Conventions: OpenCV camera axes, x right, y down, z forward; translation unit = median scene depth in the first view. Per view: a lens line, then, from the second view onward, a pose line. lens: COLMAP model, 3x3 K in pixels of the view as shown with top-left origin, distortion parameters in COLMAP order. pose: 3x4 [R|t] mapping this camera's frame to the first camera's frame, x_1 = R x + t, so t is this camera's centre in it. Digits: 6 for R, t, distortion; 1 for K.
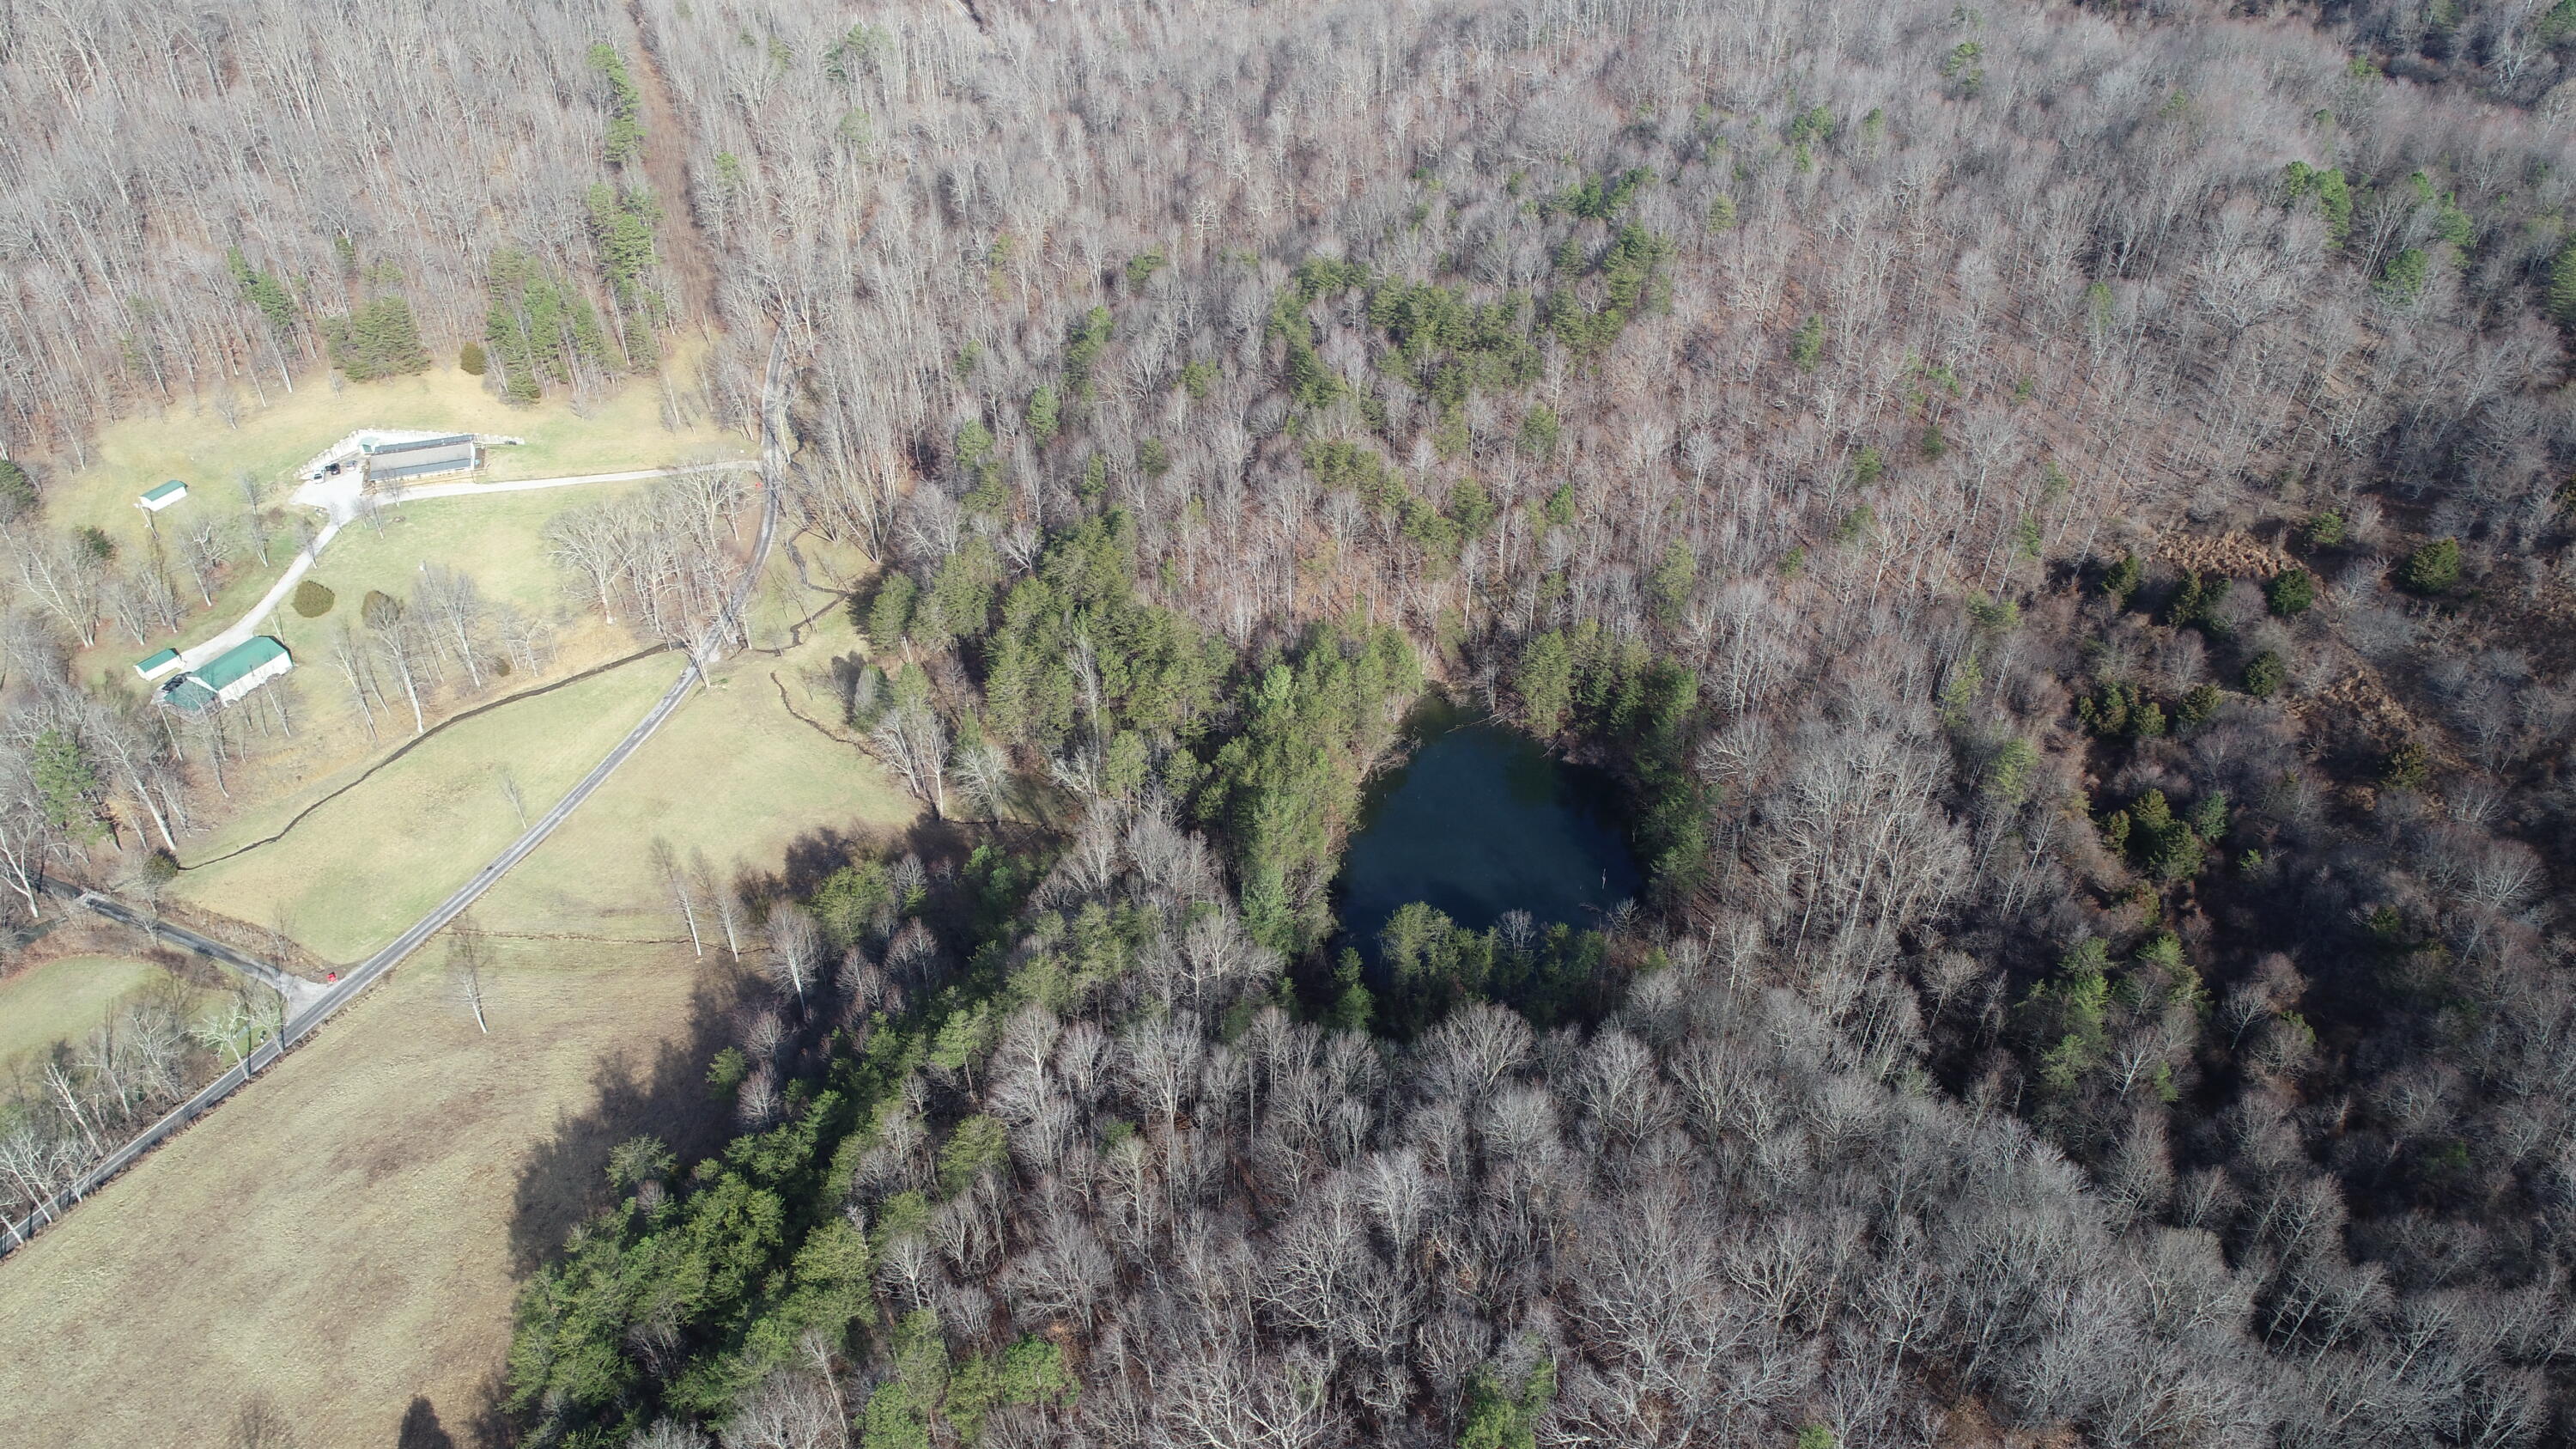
lens RADIAL K [[1734.1, 0, 1284.1], [0, 1734.1, 726.1], [0, 0, 1]] dist [0.003228, -0.000432]
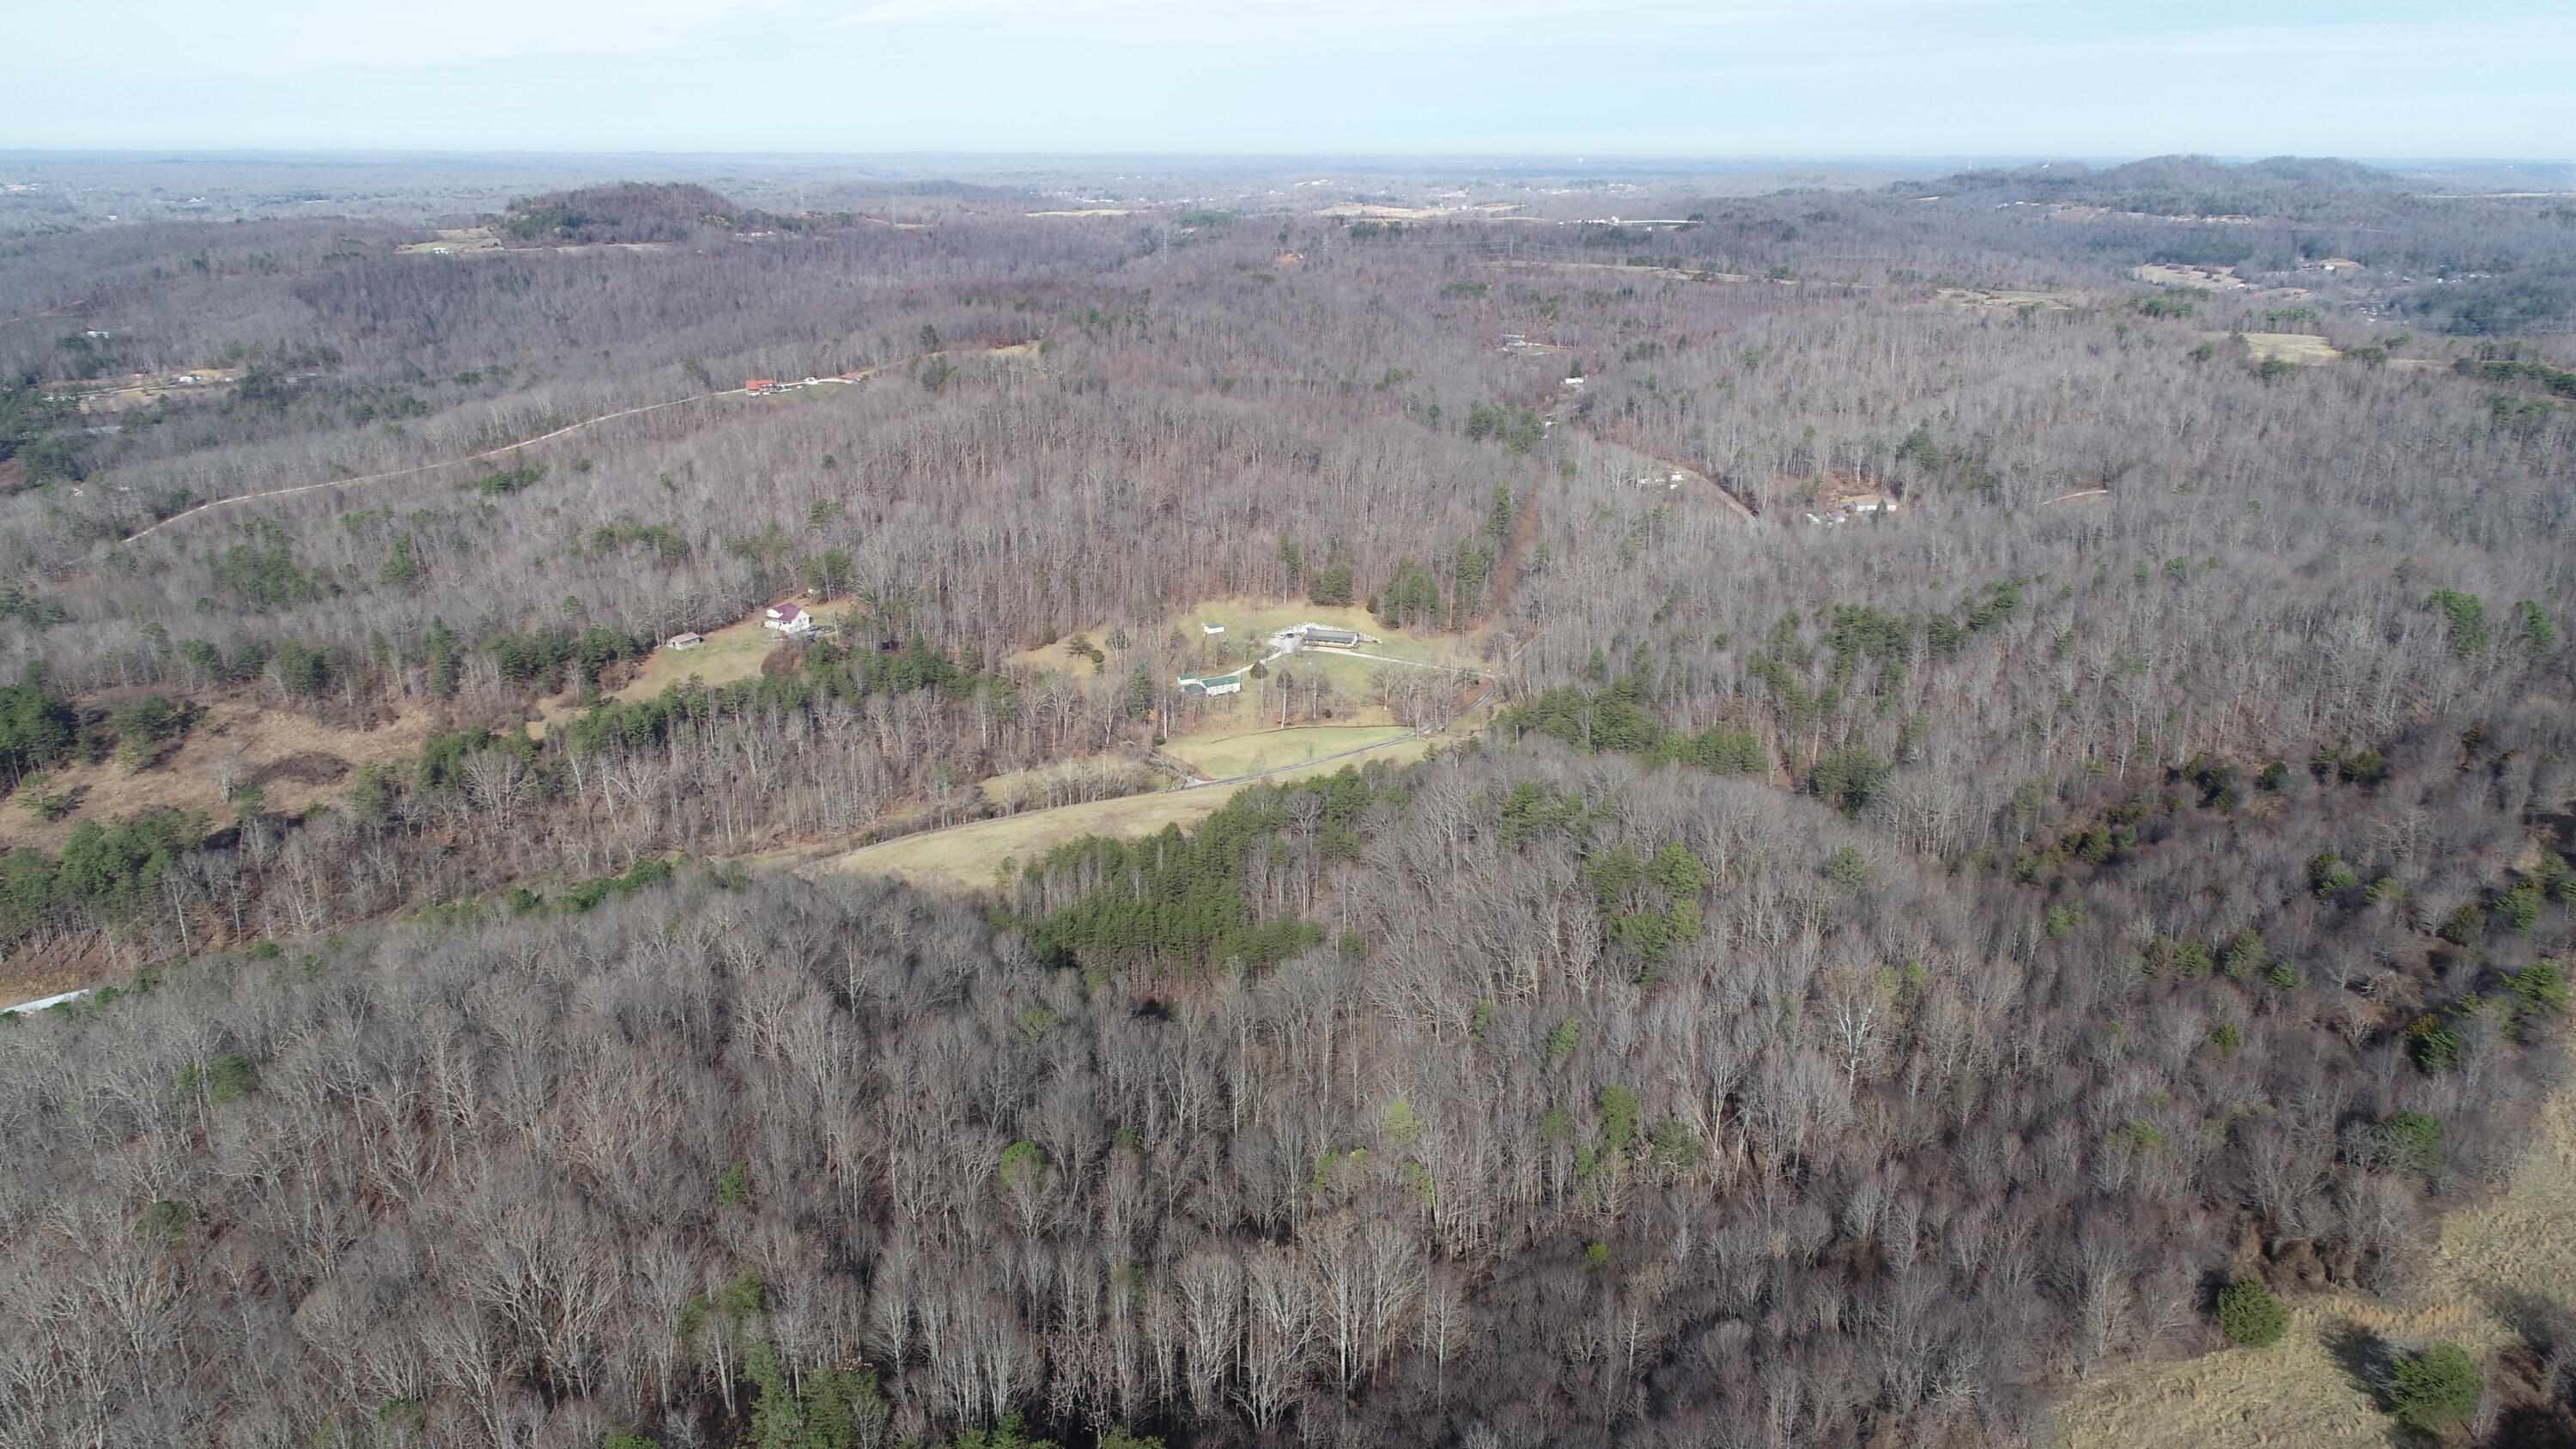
lens RADIAL K [[1734.1, 0, 1284.1], [0, 1734.1, 726.1], [0, 0, 1]] dist [0.003228, -0.000432]
pose [[0.842060, 0.161070, -0.514774, 0.370419], [-0.332435, 0.906539, -0.260143, 0.362863], [0.424761, 0.390185, 0.816905, -0.439213]]
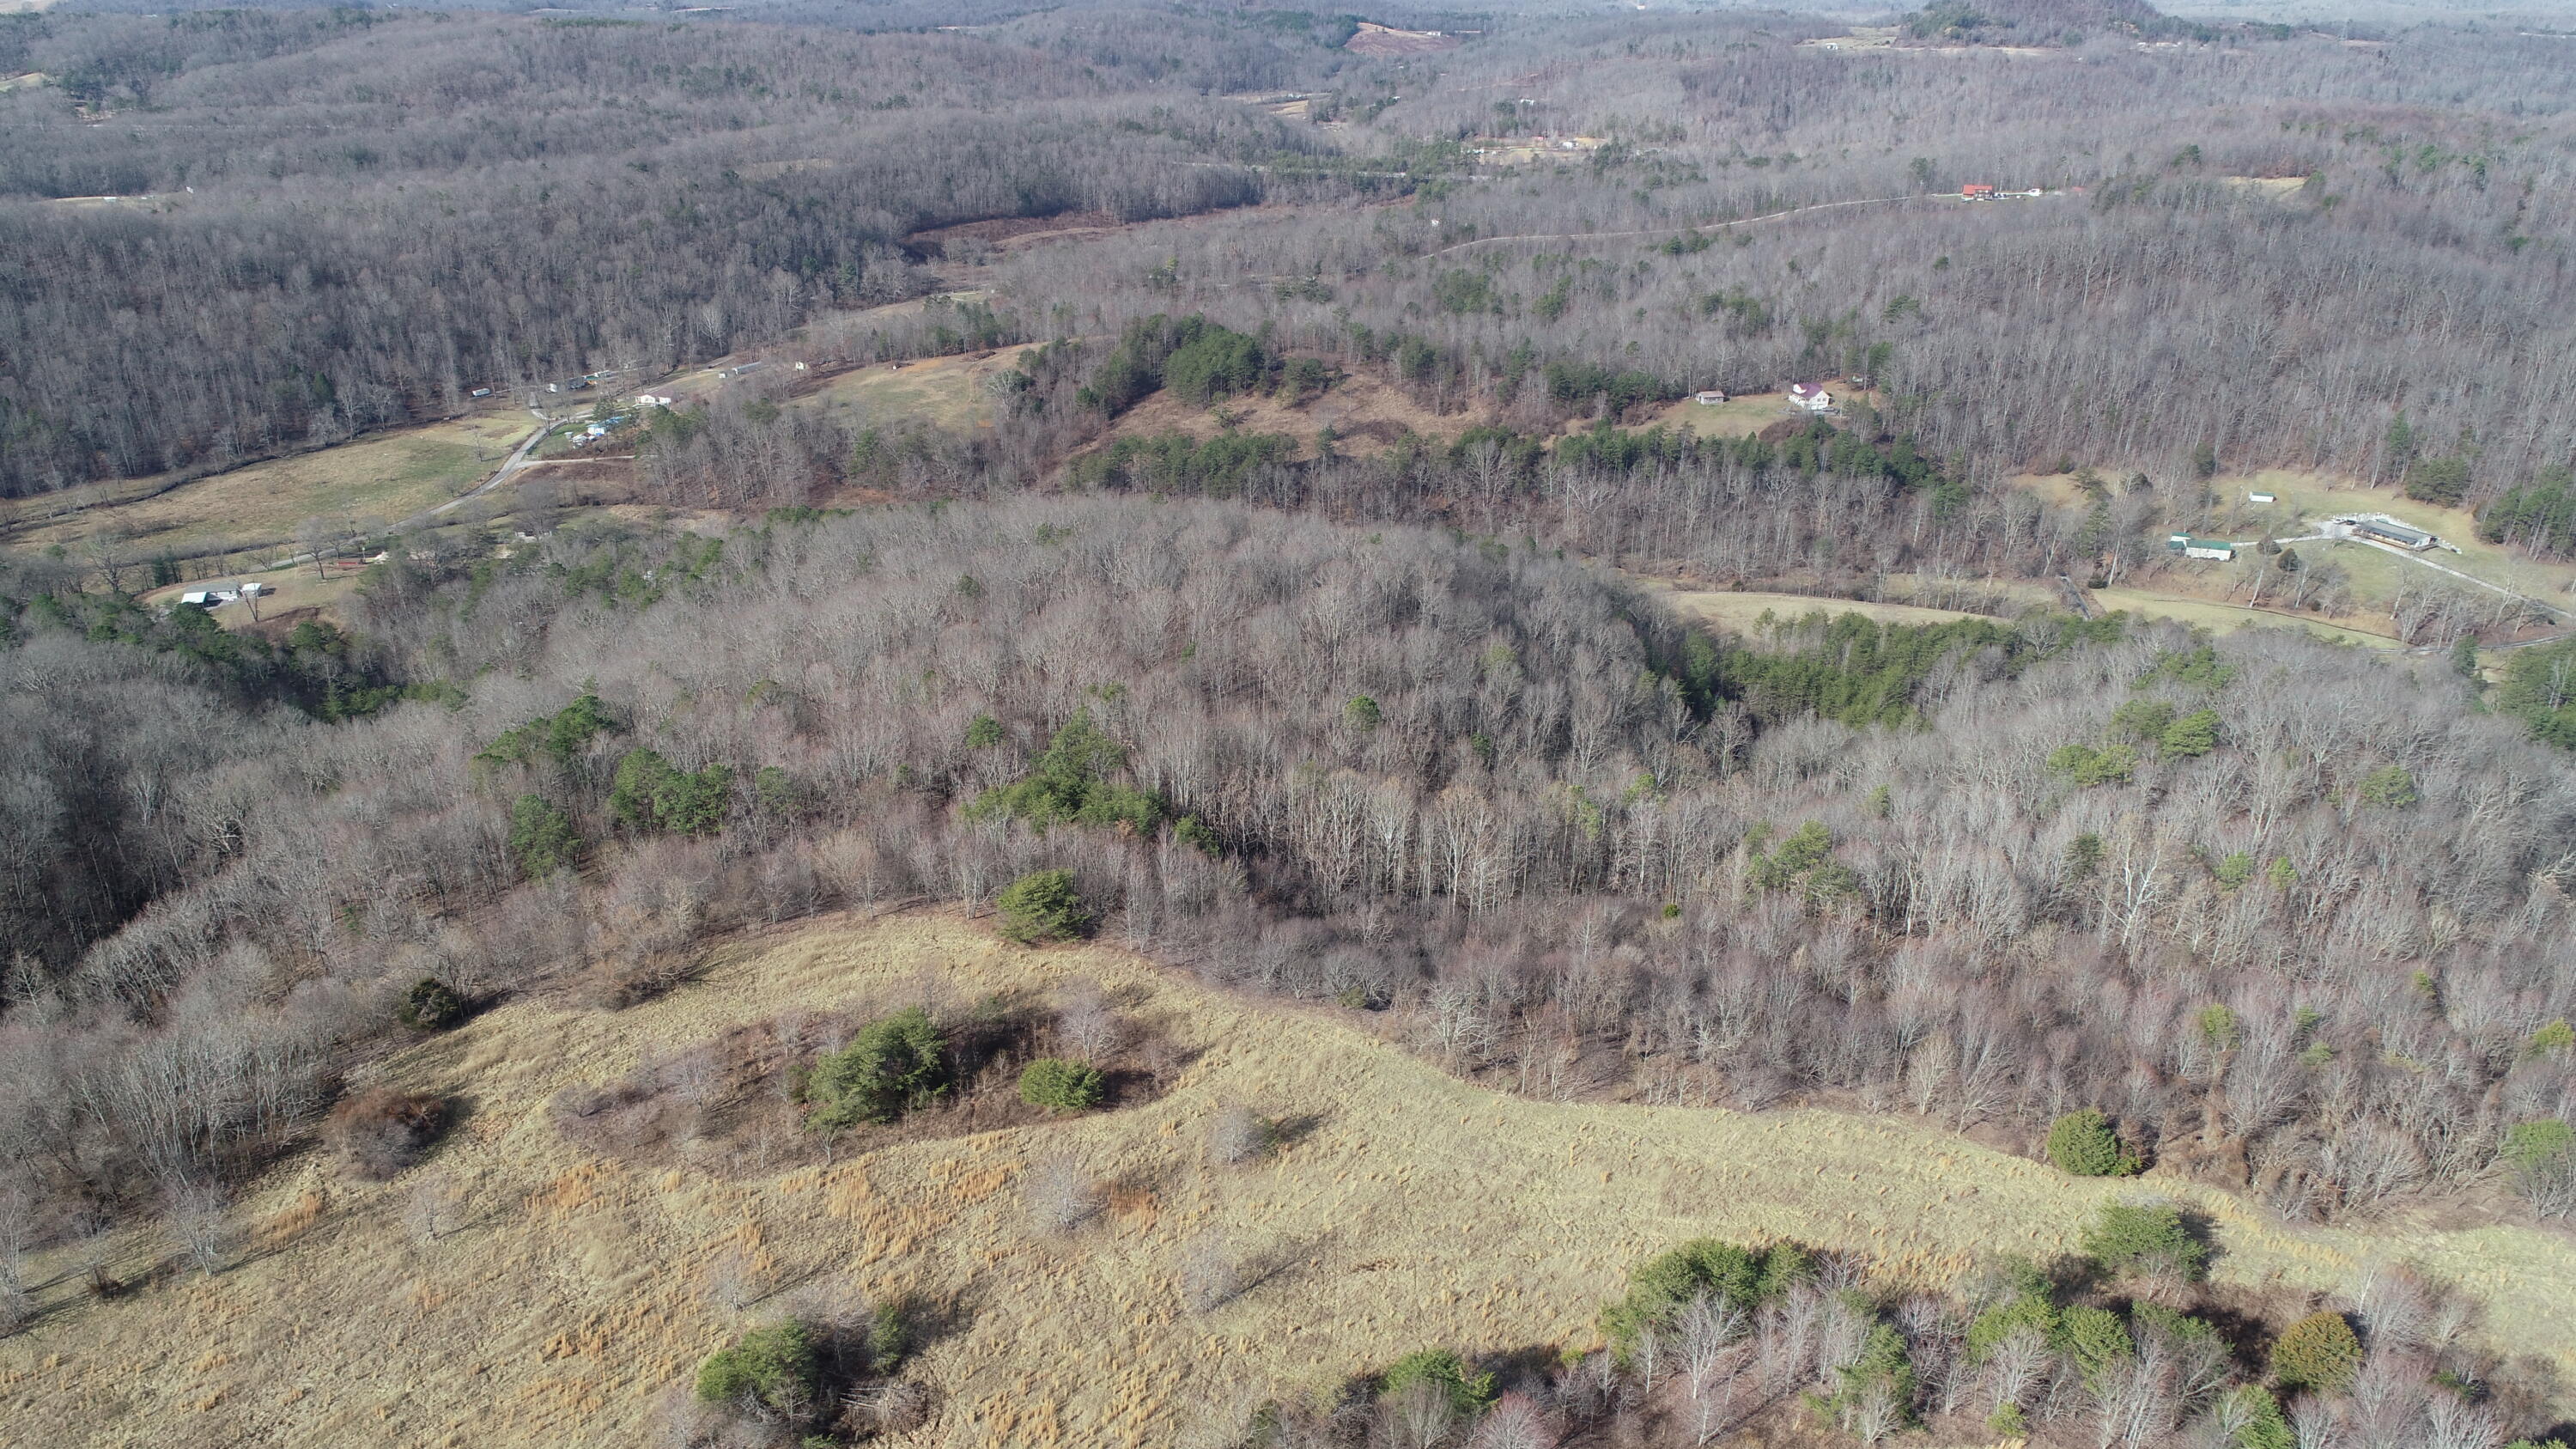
lens RADIAL K [[1734.1, 0, 1284.1], [0, 1734.1, 726.1], [0, 0, 1]] dist [0.003228, -0.000432]
pose [[0.212930, 0.395586, -0.893405, 0.671441], [-0.619585, 0.761688, 0.189595, 0.266162], [0.755497, 0.513170, 0.407285, -0.308963]]
